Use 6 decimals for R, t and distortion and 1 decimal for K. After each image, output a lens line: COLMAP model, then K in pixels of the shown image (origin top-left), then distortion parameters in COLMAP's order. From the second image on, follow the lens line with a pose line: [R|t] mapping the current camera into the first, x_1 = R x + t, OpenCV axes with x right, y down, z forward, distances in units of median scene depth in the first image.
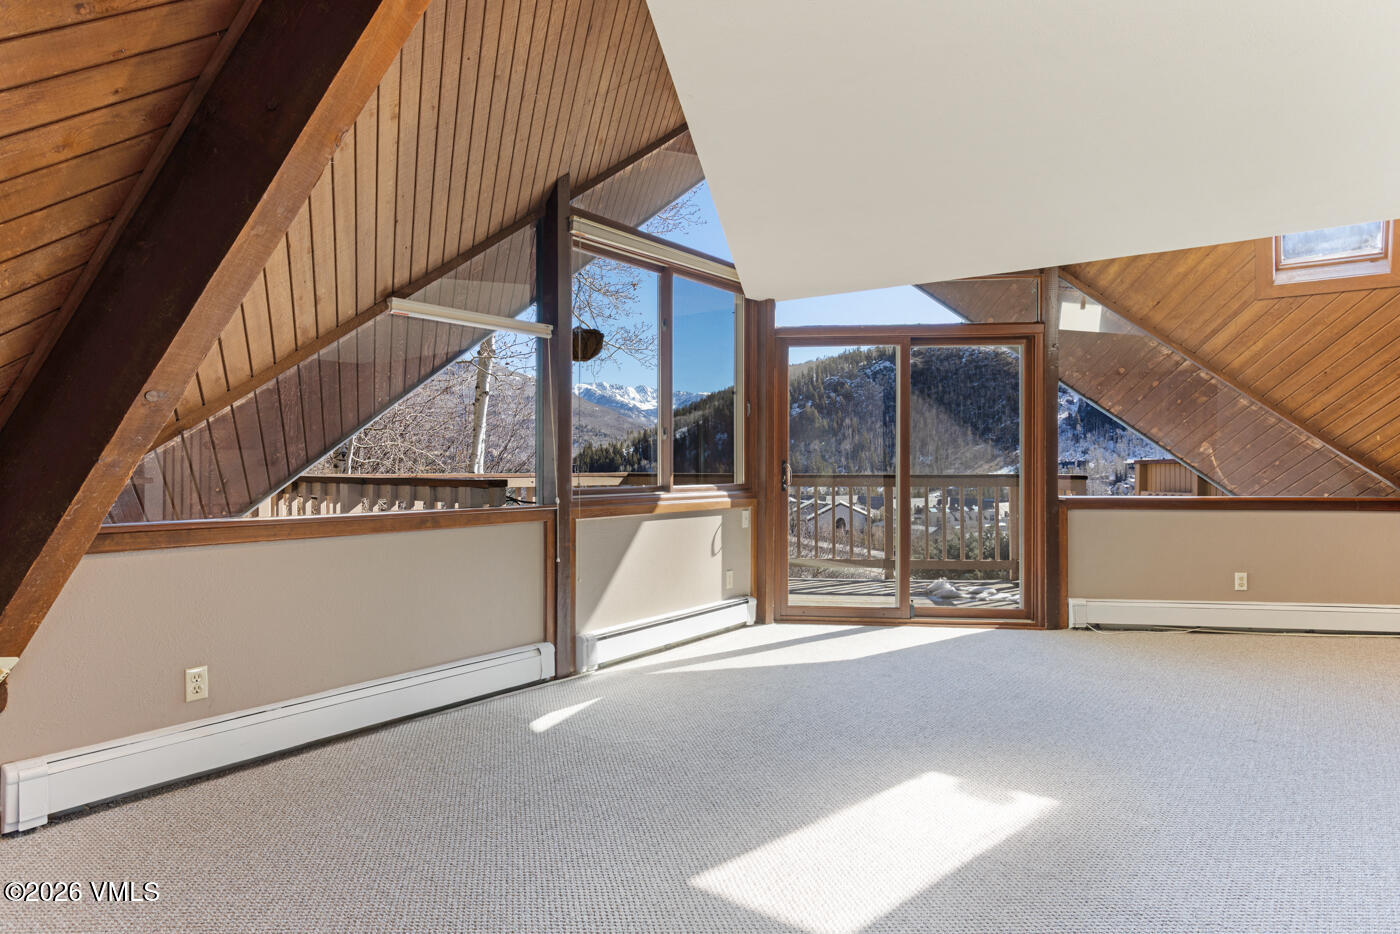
lens RADIAL K [[863.8, 0, 695.9], [0, 863.8, 468.7], [0, 0, 1]] dist [-0.007621, -0.001343]
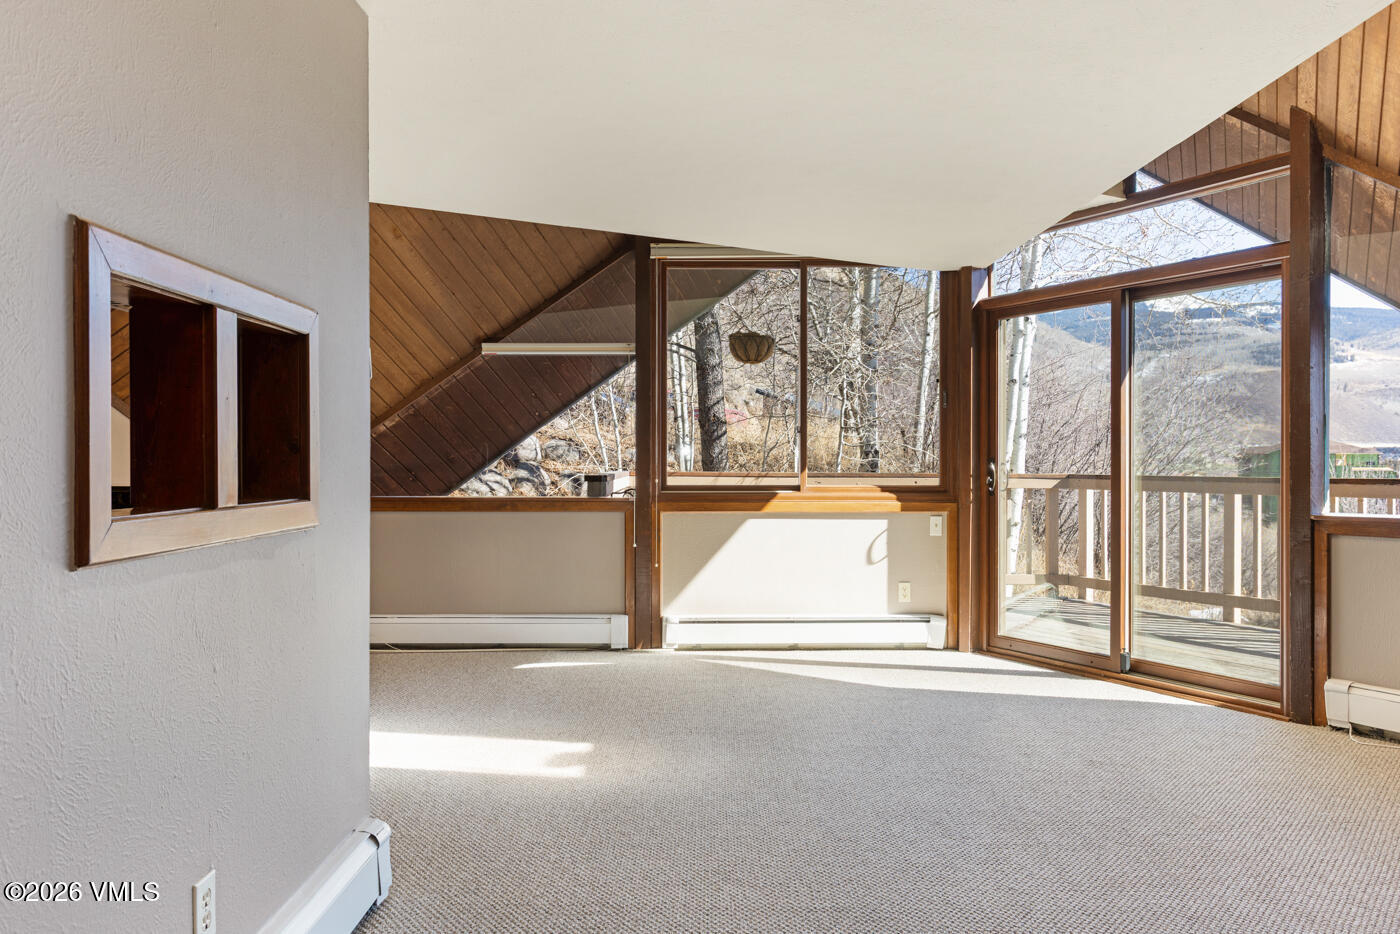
lens RADIAL K [[1056.7, 0, 692.0], [0, 1056.7, 490.7], [0, 0, 1]] dist [0.024853, -0.000382]
pose [[0.574615, 0.018000, -0.818226, 0.824602], [-0.005860, 0.999823, 0.017879, 0.004697], [0.818403, -0.005479, 0.574619, 0.194977]]
